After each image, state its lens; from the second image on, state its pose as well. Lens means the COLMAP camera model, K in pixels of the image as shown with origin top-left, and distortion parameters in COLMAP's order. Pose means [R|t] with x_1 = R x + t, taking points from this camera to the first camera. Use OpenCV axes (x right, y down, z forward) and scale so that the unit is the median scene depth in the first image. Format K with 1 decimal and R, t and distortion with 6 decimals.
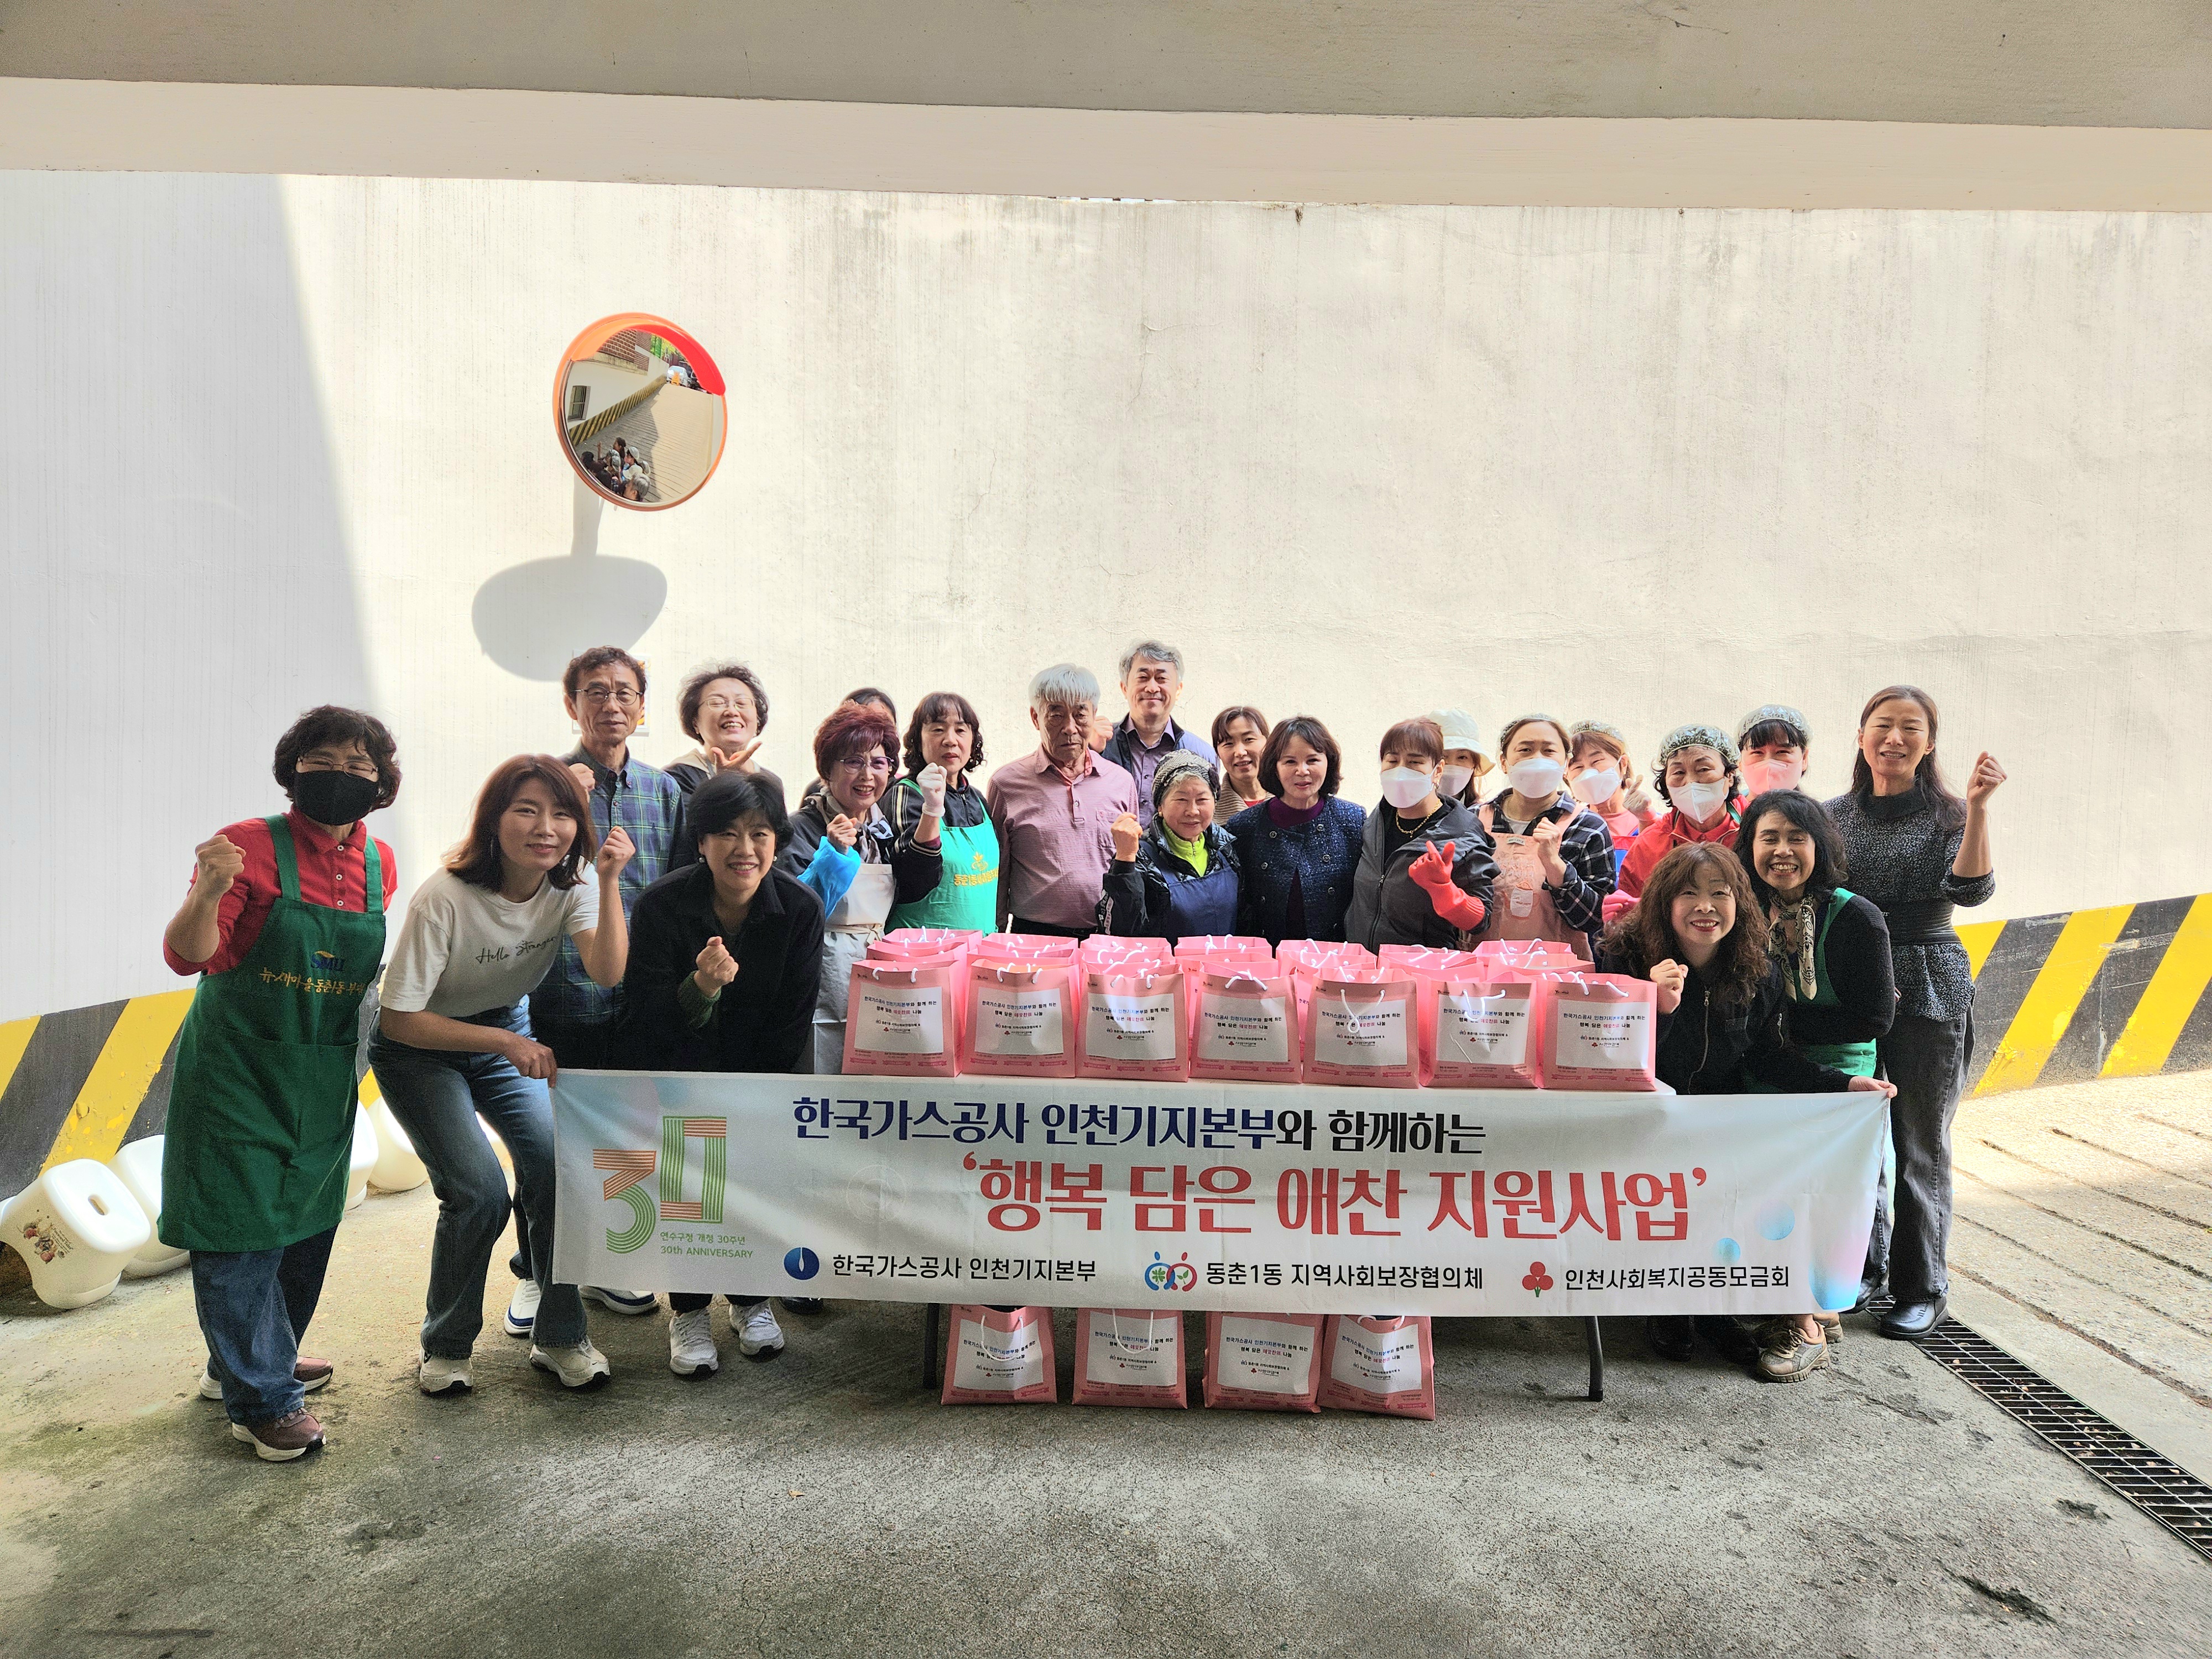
lens RADIAL K [[1486.4, 0, 1097.3], [0, 1486.4, 891.6], [0, 0, 1]] dist [0.101958, -0.094814]
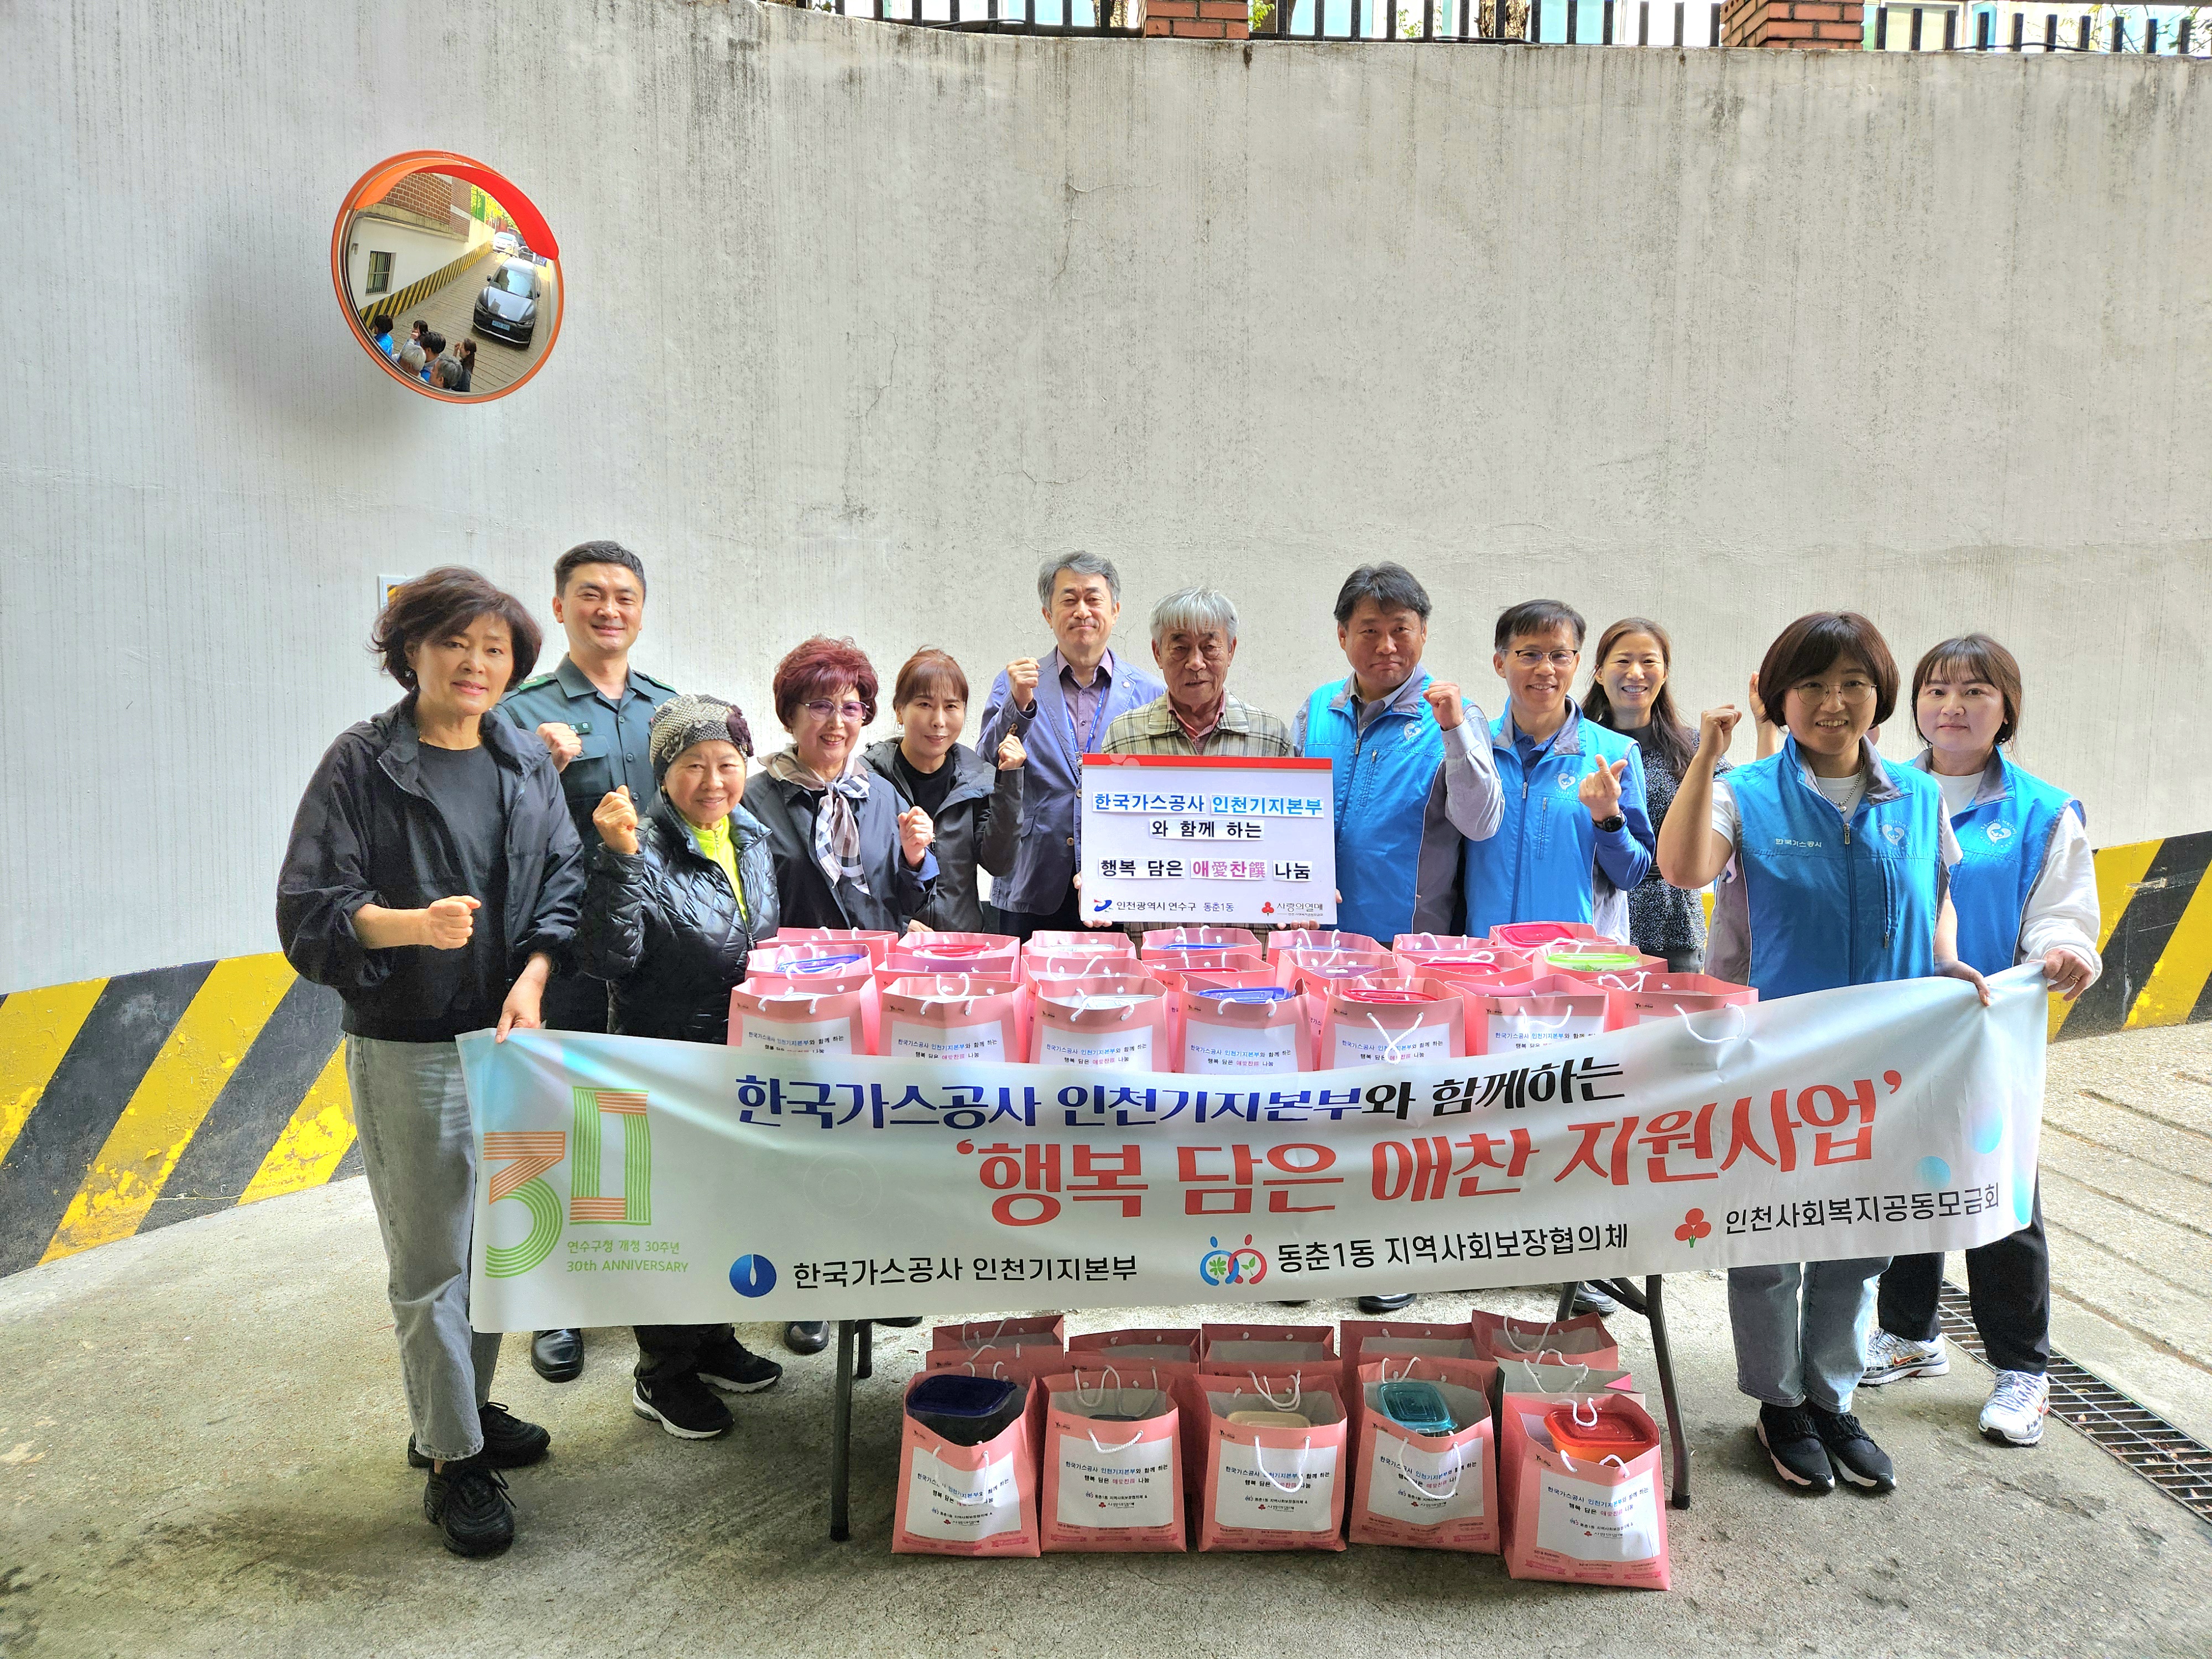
lens RADIAL K [[1425.9, 0, 1097.8], [0, 1425.9, 841.7], [0, 0, 1]] dist [0.095538, -0.074102]
pose [[0.997657, -0.021815, 0.064848, -0.013730], [0.020114, 0.999439, 0.026773, -0.028121], [-0.065395, -0.025406, 0.997536, 0.174003]]
